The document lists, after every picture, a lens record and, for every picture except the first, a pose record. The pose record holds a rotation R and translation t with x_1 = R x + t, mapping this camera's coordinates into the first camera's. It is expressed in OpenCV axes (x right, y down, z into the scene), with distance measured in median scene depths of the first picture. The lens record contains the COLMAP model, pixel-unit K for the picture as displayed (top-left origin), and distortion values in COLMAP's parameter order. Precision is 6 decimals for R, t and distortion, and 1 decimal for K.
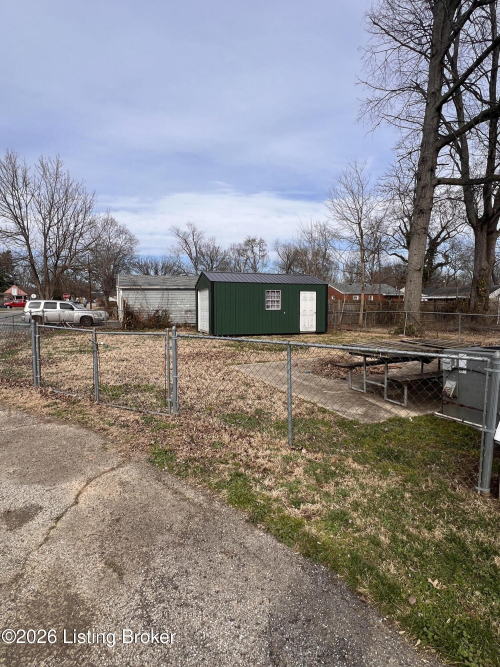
lens RADIAL K [[349.5, 0, 252.8], [0, 349.5, 333.5], [0, 0, 1]] dist [-0.002712, -0.000561]
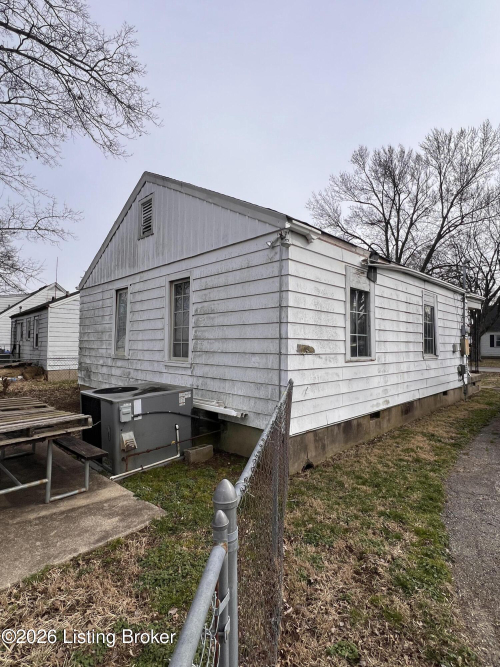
lens RADIAL K [[349.5, 0, 253.7], [0, 349.5, 332.5], [0, 0, 1]] dist [-0.002712, -0.000561]
pose [[-0.382714, 0.021197, 0.923624, -0.416952], [0.076111, 0.997062, 0.008655, -0.109705], [-0.920726, 0.073610, -0.383203, 1.025086]]
